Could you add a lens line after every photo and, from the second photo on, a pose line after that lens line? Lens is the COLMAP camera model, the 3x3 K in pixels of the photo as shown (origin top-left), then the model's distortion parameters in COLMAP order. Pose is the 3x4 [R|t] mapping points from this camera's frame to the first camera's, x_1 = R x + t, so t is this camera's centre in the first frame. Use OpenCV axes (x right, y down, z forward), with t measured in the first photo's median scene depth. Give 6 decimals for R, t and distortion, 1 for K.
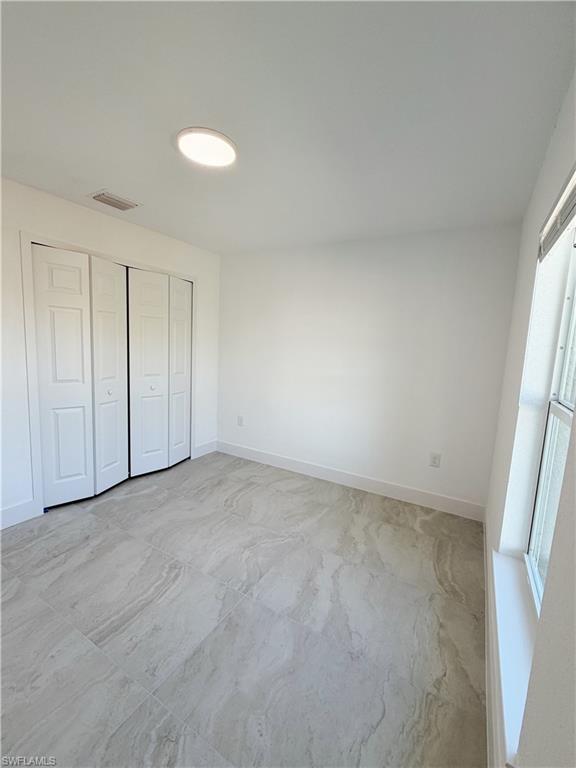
lens RADIAL K [[330.5, 0, 288.0], [0, 330.5, 384.0], [0, 0, 1]] dist [0.001241, 0.000188]
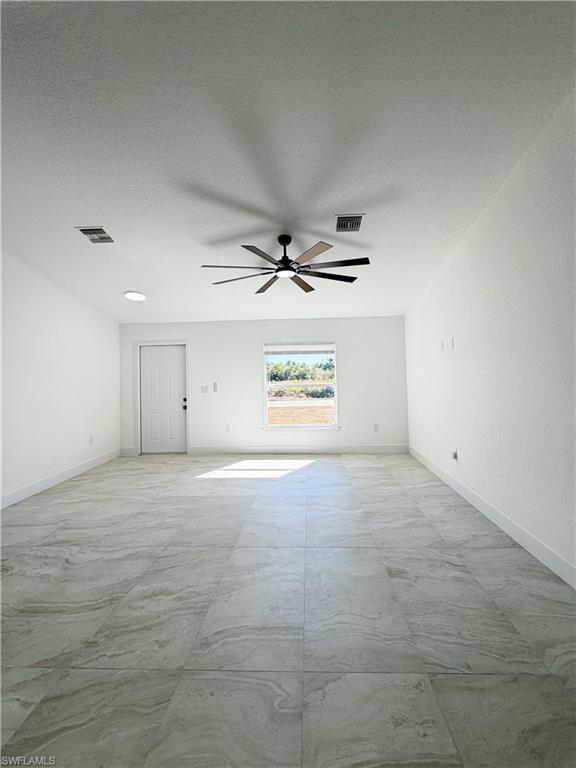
lens RADIAL K [[330.5, 0, 288.0], [0, 330.5, 384.0], [0, 0, 1]] dist [0.001241, 0.000188]
pose [[-0.458993, -0.073042, 0.885432, -1.465093], [0.105958, 0.985001, 0.136183, -0.190702], [-0.882099, 0.156326, -0.444370, 0.963479]]
